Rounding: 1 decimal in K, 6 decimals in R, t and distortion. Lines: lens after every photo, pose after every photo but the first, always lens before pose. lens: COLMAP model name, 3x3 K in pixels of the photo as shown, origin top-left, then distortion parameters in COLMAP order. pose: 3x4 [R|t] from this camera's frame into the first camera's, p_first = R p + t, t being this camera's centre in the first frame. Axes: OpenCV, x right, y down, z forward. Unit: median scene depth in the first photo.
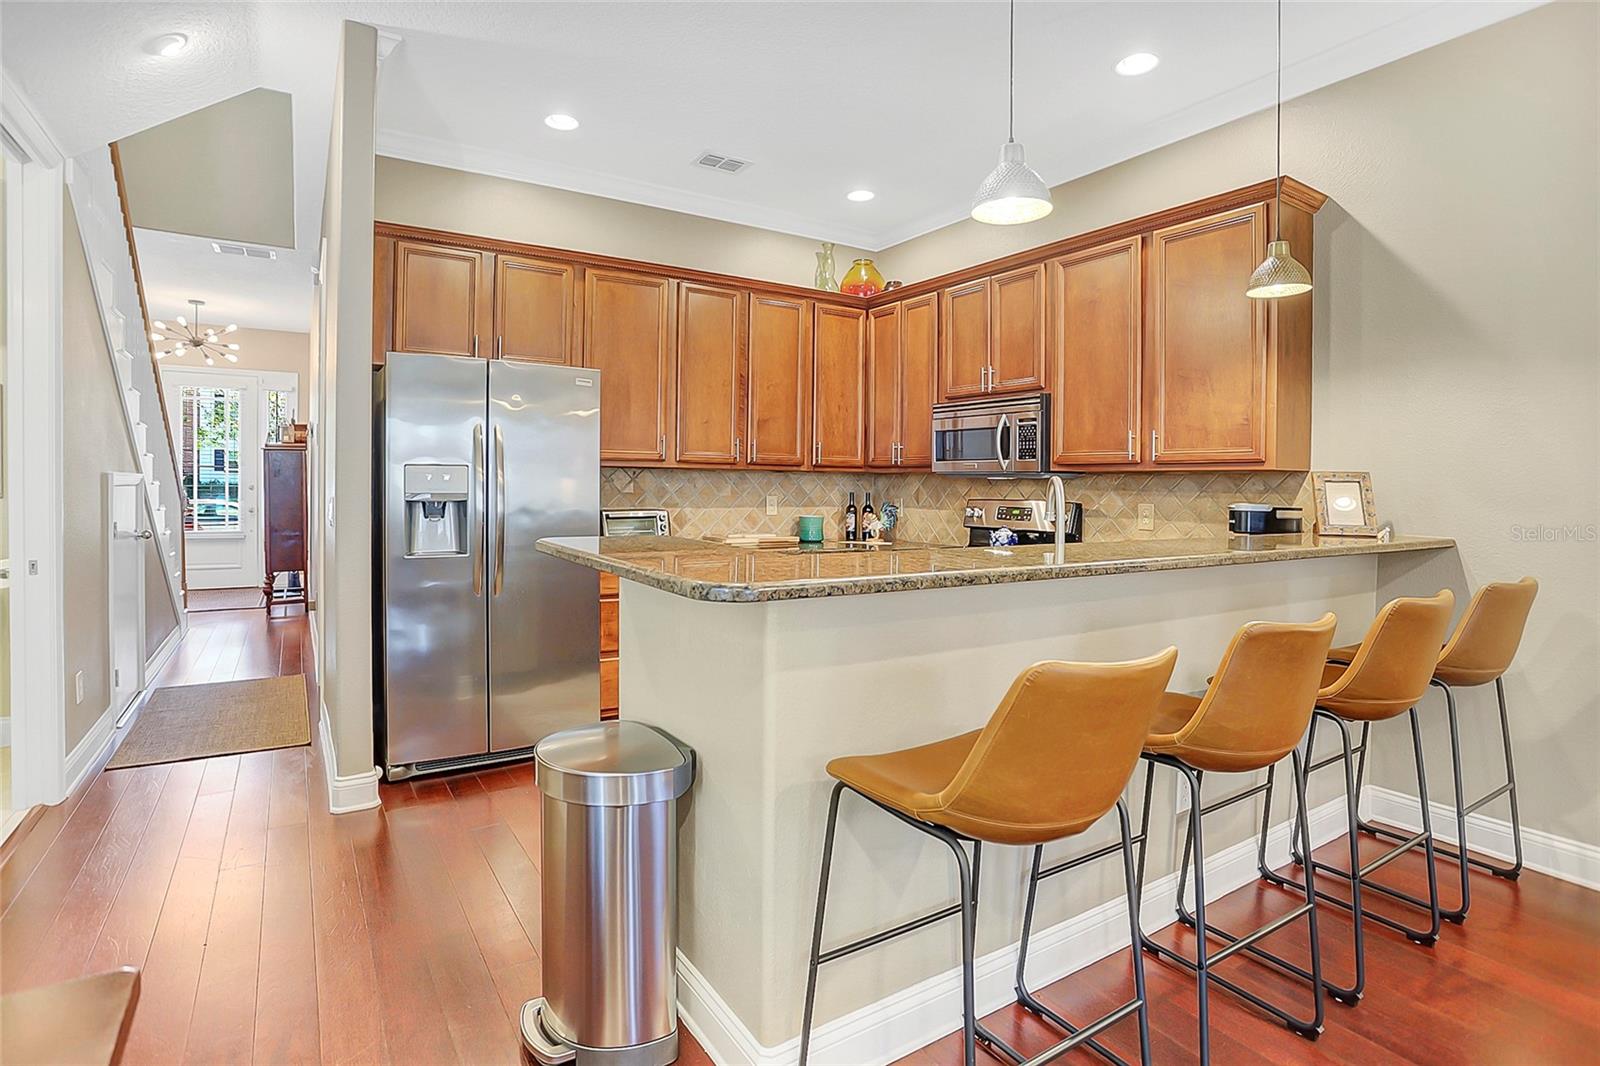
lens RADIAL K [[794.1, 0, 786.0], [0, 794.1, 511.5], [0, 0, 1]] dist [-0.056230, 0.011840]
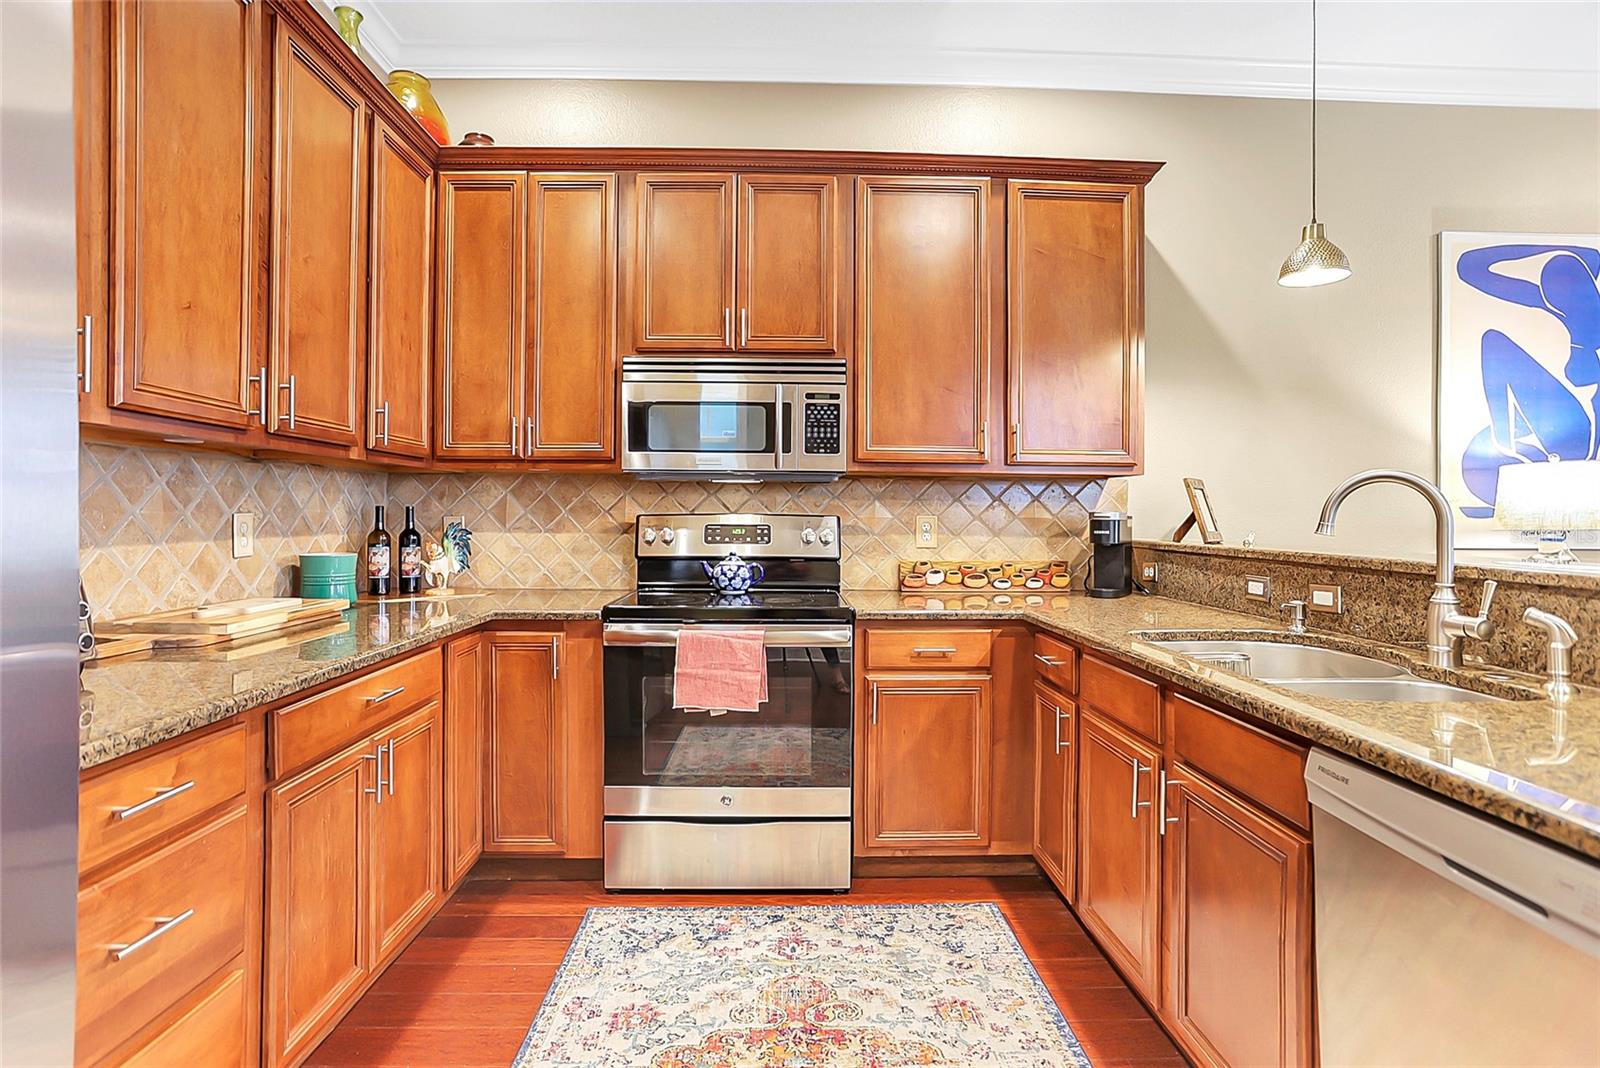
lens RADIAL K [[794.1, 0, 796.6], [0, 794.1, 527.9], [0, 0, 1]] dist [-0.056230, 0.011840]
pose [[0.516805, -0.024346, 0.855757, -0.248996], [0.028168, 0.999538, 0.011425, -0.008537], [-0.855639, 0.018201, 0.517252, 0.554537]]
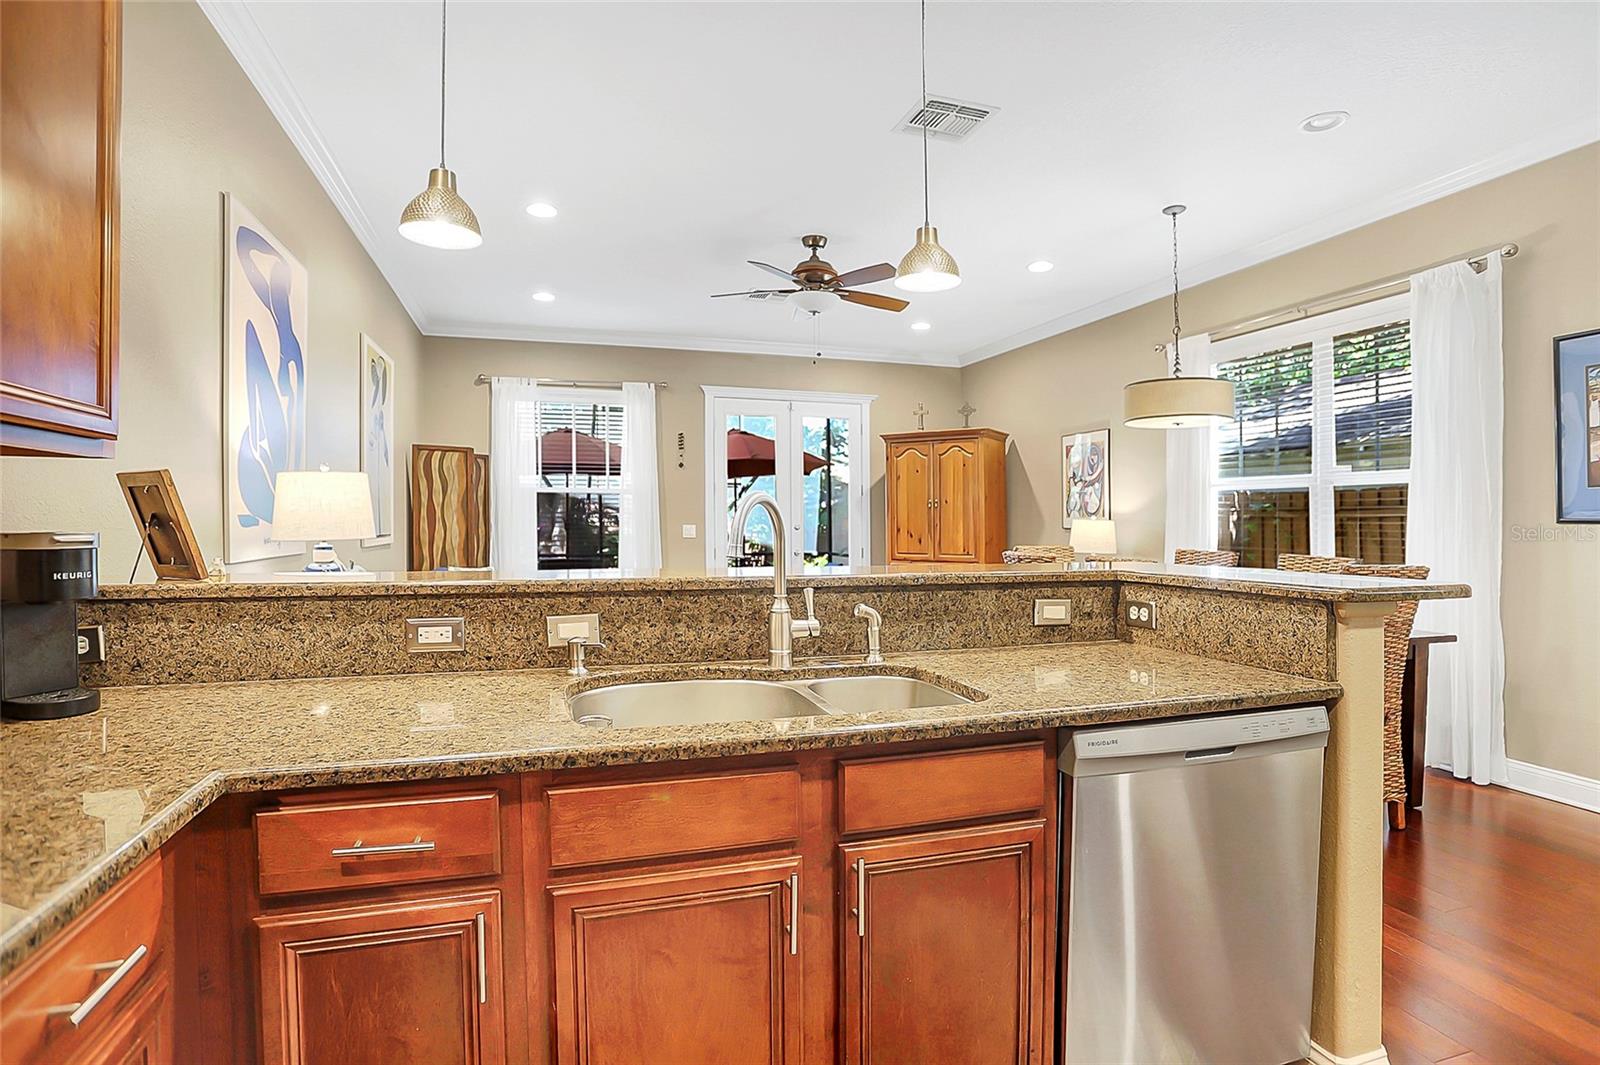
lens RADIAL K [[794.1, 0, 786.3], [0, 794.1, 521.6], [0, 0, 1]] dist [-0.056230, 0.011840]
pose [[-0.955811, -0.016635, 0.293511, 0.027004], [-0.005768, 0.999267, 0.037852, -0.022526], [-0.293926, 0.034486, -0.955206, 0.828224]]
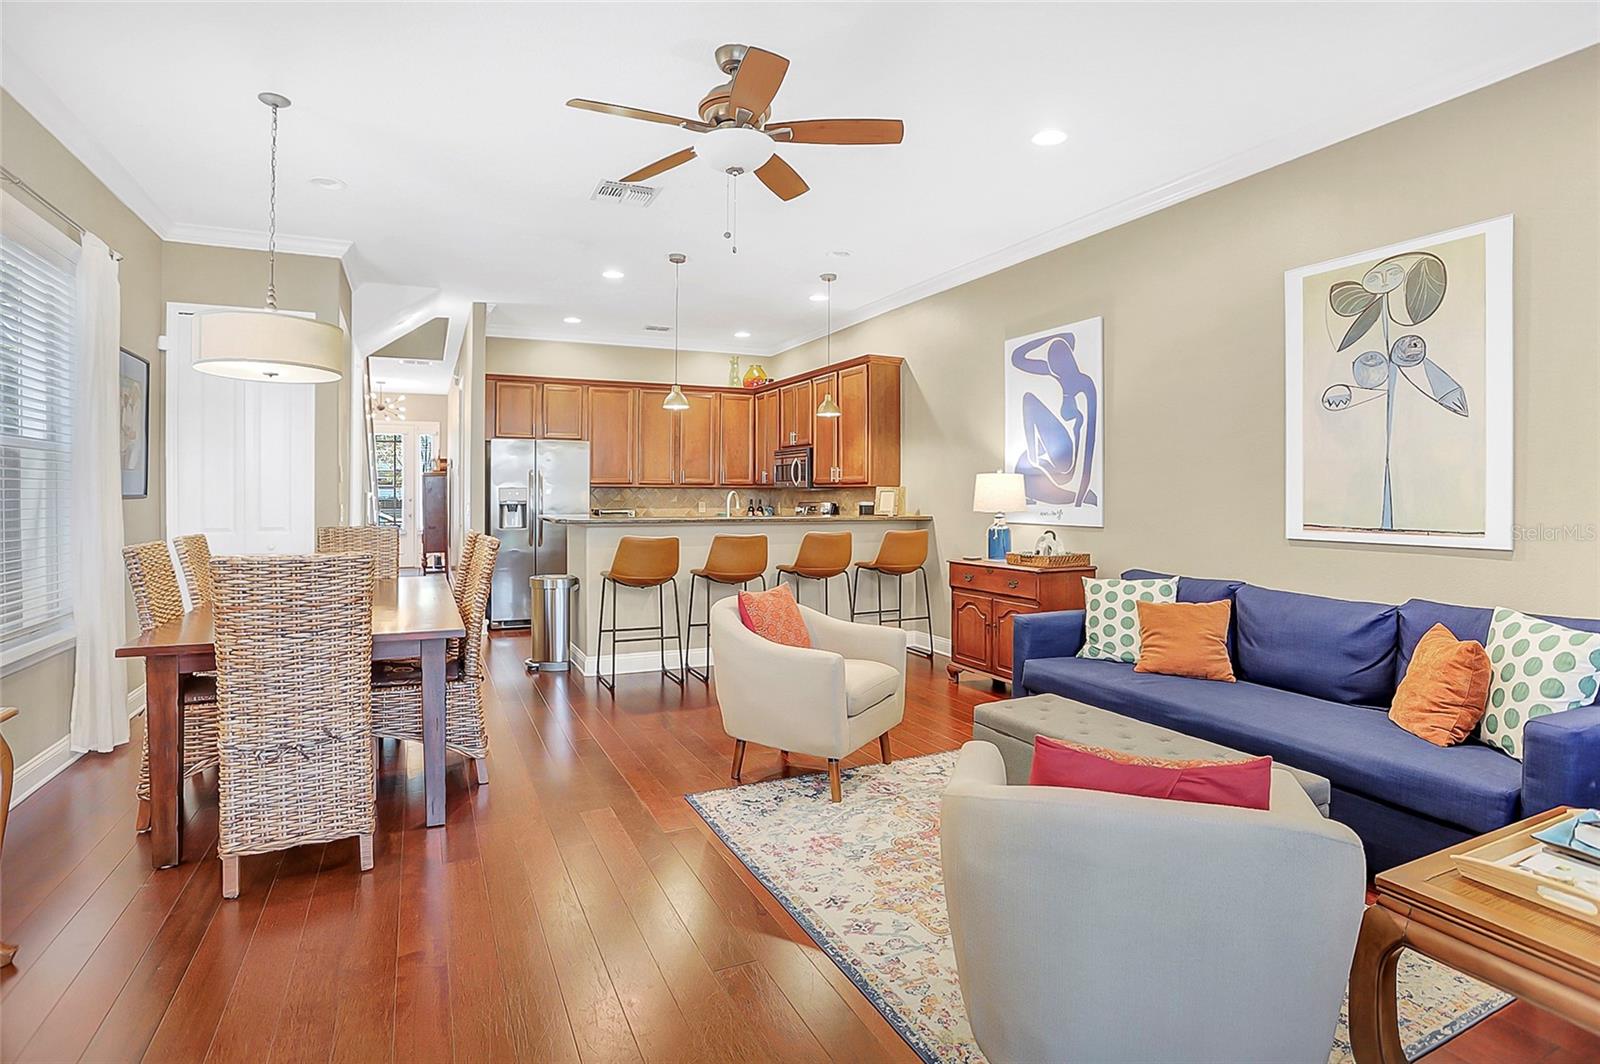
lens RADIAL K [[794.1, 0, 800.1], [0, 794.1, 502.6], [0, 0, 1]] dist [-0.056230, 0.011840]
pose [[0.993546, -0.008633, -0.113097, 0.431939], [0.005839, 0.999670, -0.025016, 0.029946], [0.113276, 0.024194, 0.993269, -0.790308]]
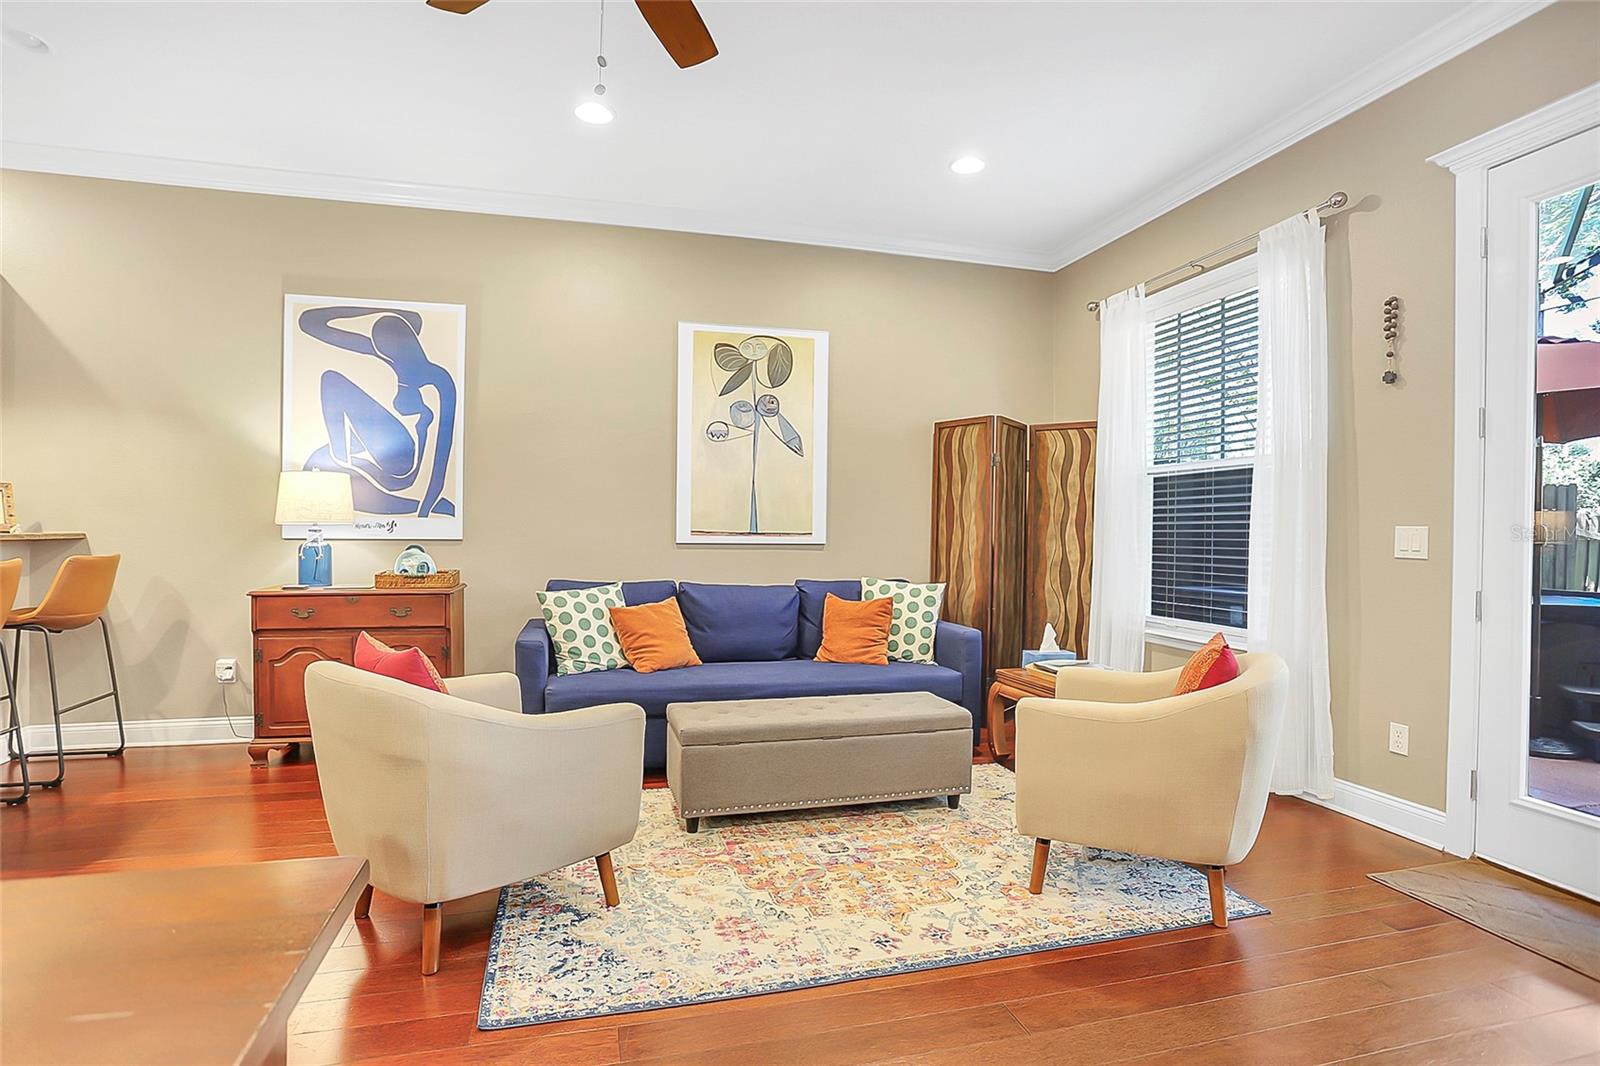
lens RADIAL K [[794.1, 0, 776.3], [0, 794.1, 535.6], [0, 0, 1]] dist [-0.056230, 0.011840]
pose [[0.308496, -0.015351, 0.951102, -0.049325], [0.026166, 0.999628, 0.007647, 0.036152], [-0.950866, 0.022528, 0.308783, -0.364780]]
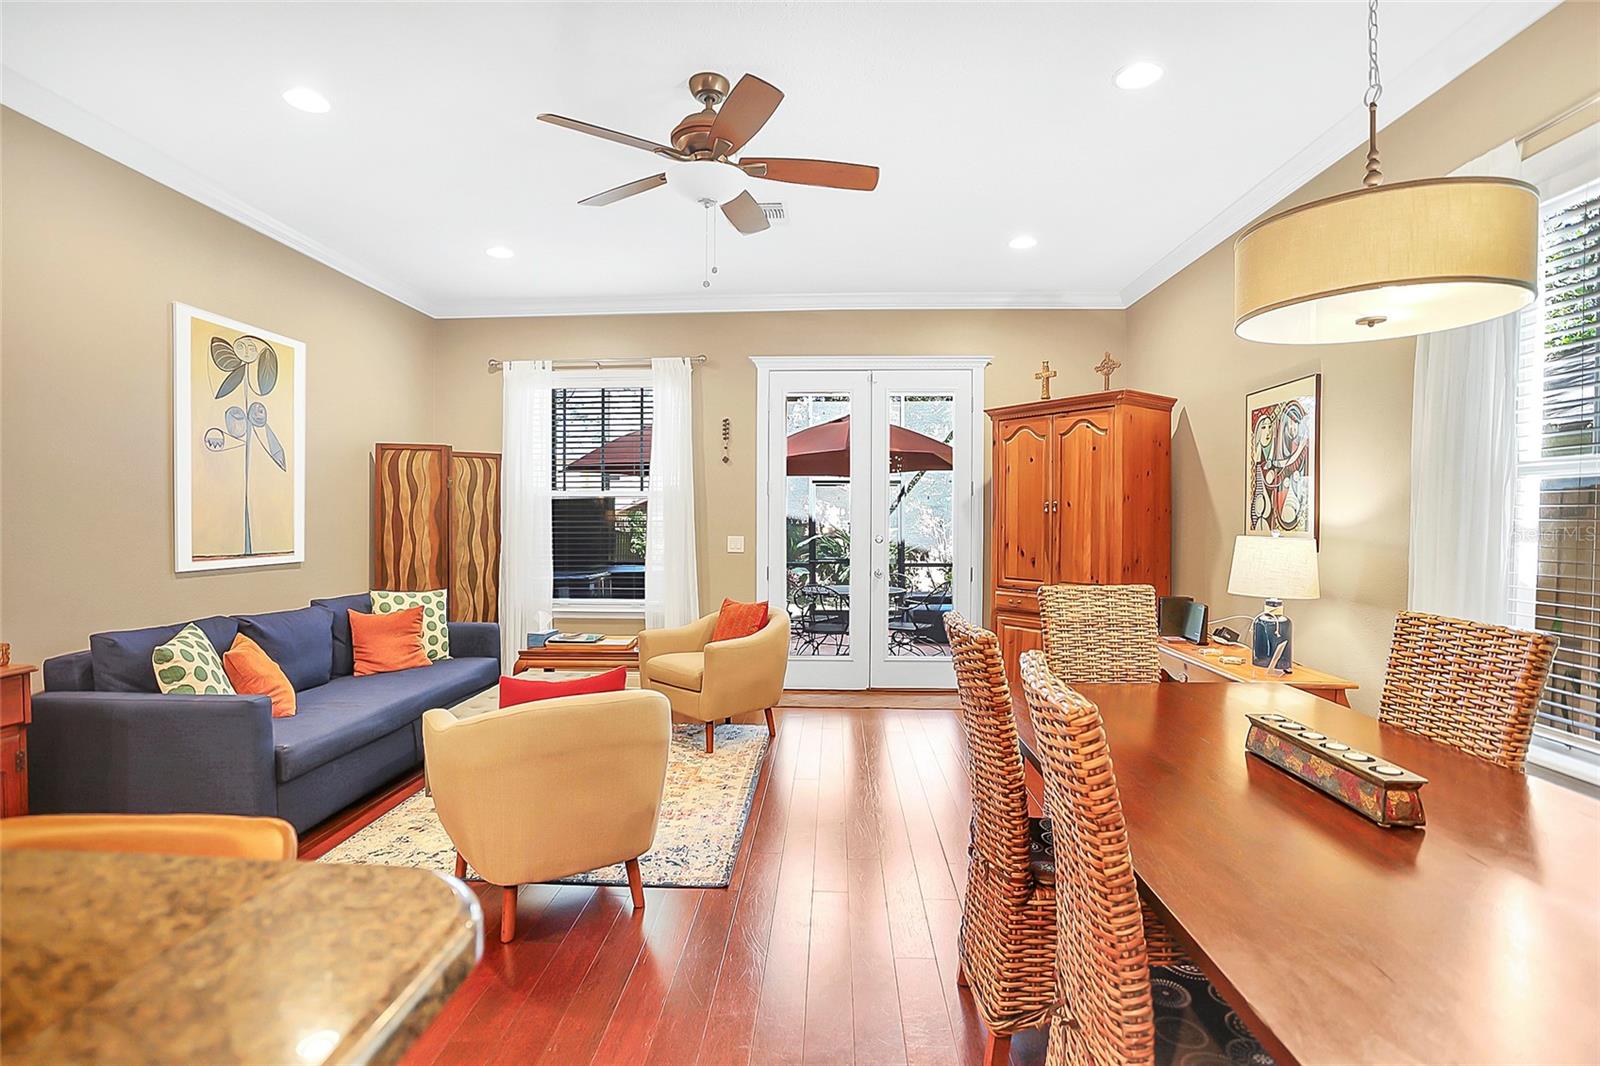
lens RADIAL K [[794.1, 0, 803.5], [0, 794.1, 529.6], [0, 0, 1]] dist [-0.056230, 0.011840]
pose [[-0.818003, -0.020755, 0.574840, -0.125771], [0.009578, 0.998719, 0.049690, -0.025440], [-0.575134, 0.046152, -0.816756, 0.316644]]
